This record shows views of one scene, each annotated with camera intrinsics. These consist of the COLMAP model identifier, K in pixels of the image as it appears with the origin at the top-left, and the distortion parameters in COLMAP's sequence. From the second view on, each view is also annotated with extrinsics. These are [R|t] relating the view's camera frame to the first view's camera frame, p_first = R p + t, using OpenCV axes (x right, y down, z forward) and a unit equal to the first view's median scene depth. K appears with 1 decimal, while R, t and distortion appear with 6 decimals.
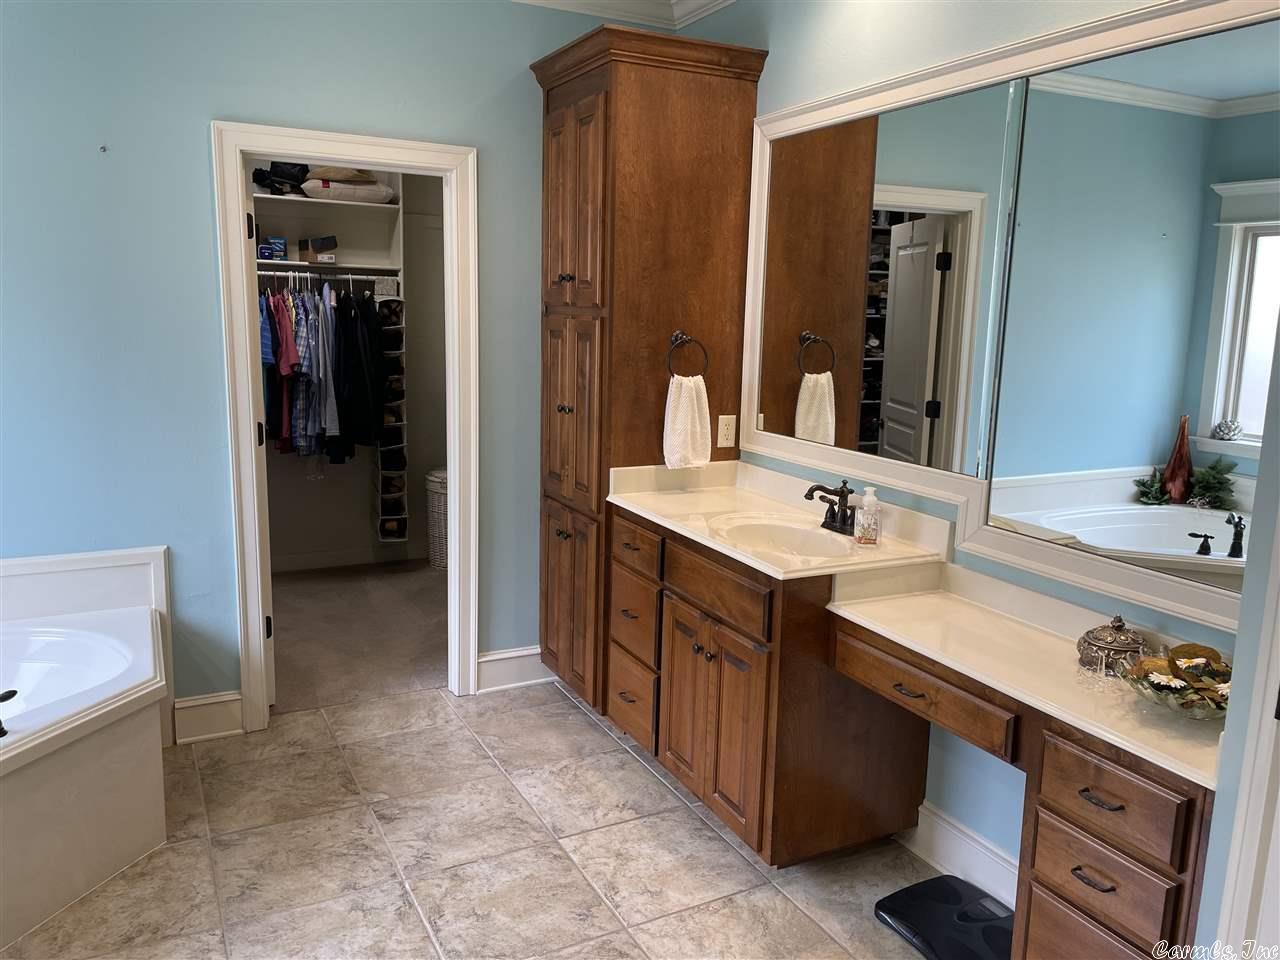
lens RADIAL K [[962.1, 0, 636.2], [0, 962.1, 467.7], [0, 0, 1]] dist [0.092656, -0.111325]
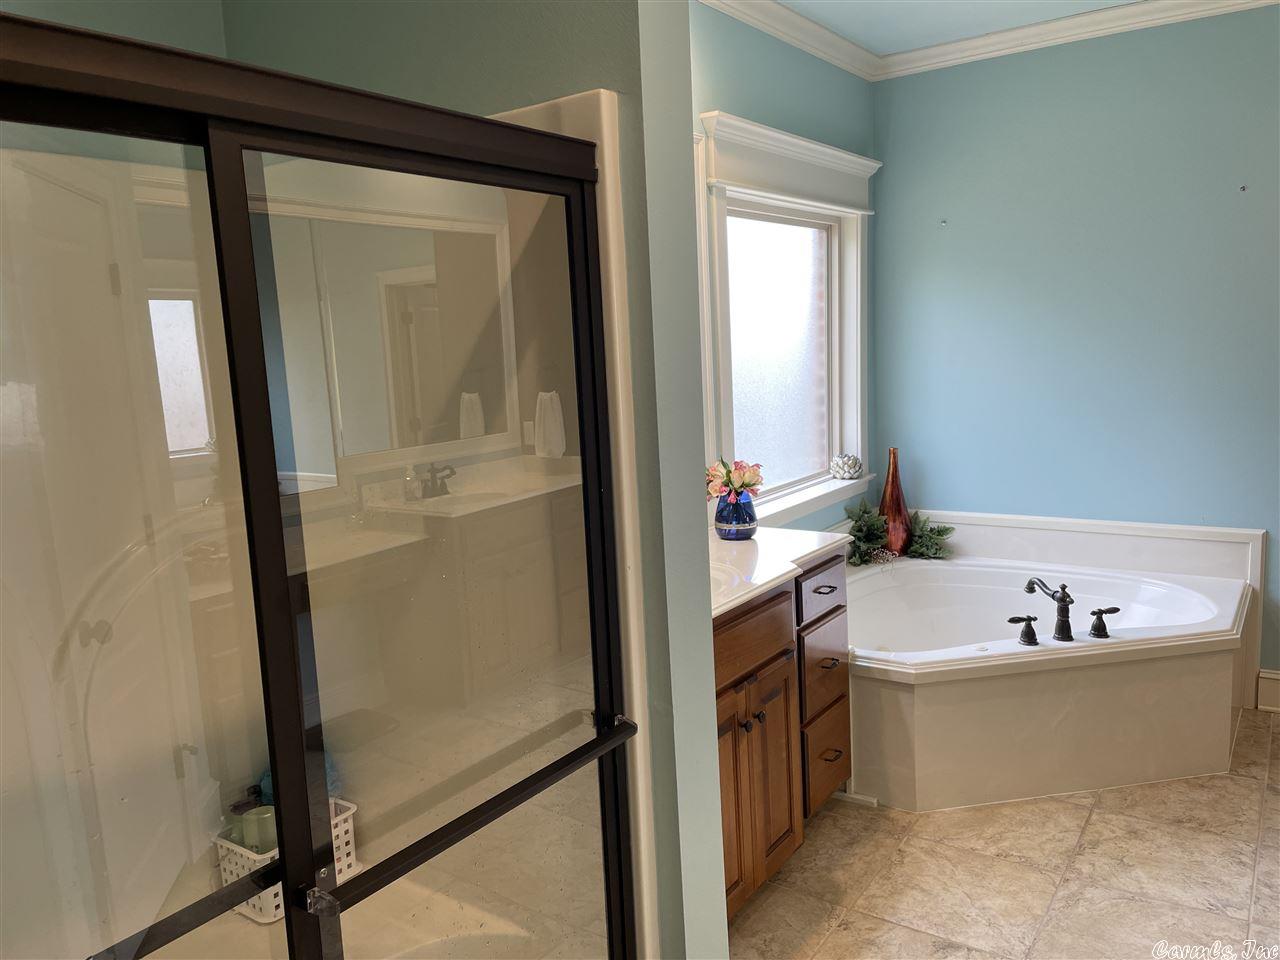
lens RADIAL K [[962.1, 0, 636.2], [0, 962.1, 467.7], [0, 0, 1]] dist [0.092656, -0.111325]
pose [[0.464883, 0.068822, -0.882693, 0.202361], [-0.090229, 0.995466, 0.030094, 0.046373], [0.880762, 0.065654, 0.468985, -0.199702]]
